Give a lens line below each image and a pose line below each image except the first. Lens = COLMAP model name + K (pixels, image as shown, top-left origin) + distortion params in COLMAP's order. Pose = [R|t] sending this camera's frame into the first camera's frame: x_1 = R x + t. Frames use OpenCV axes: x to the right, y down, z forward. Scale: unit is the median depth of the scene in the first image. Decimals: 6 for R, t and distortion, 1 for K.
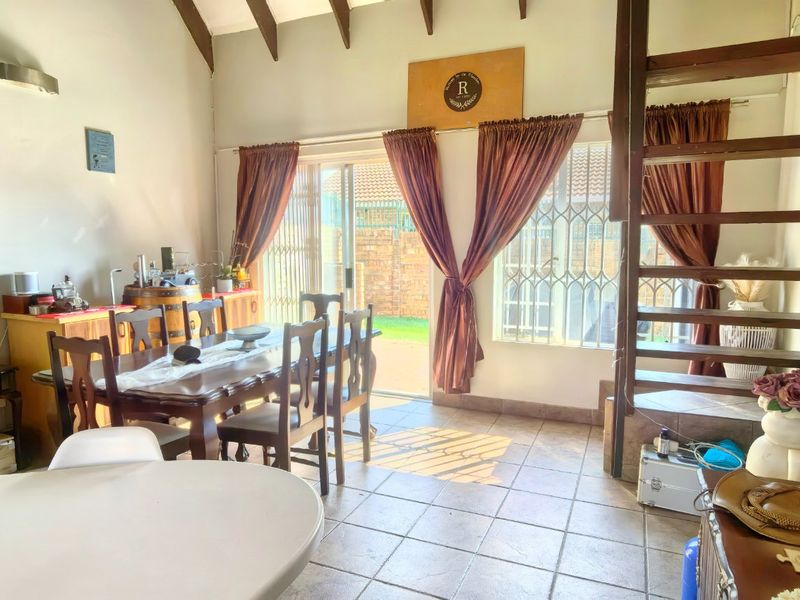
lens RADIAL K [[539.5, 0, 399.7], [0, 539.5, 299.3], [0, 0, 1]] dist [0.019827, -0.001328]
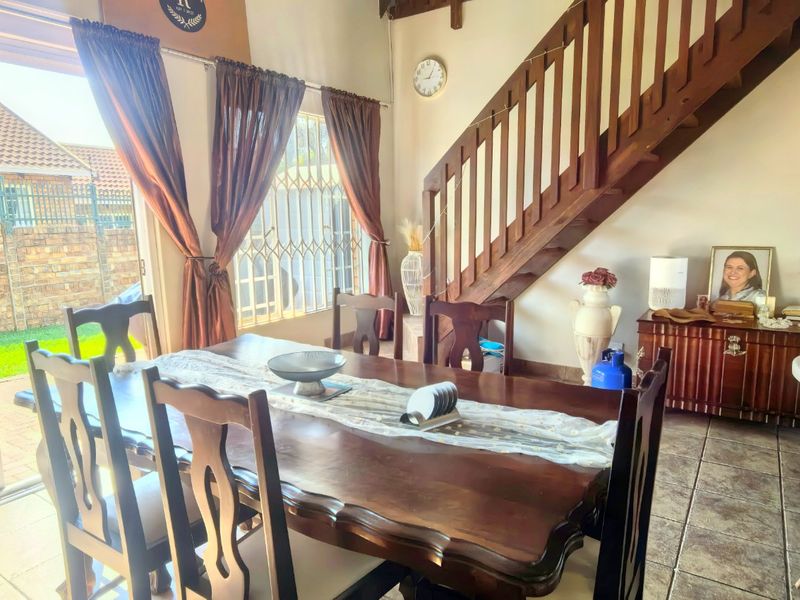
lens RADIAL K [[539.5, 0, 401.3], [0, 539.5, 298.7], [0, 0, 1]] dist [0.019827, -0.001328]
pose [[0.184299, -0.150782, 0.971236, -0.606553], [0.125038, 0.983731, 0.128995, -0.048319], [-0.974884, 0.097667, 0.200154, 0.605633]]
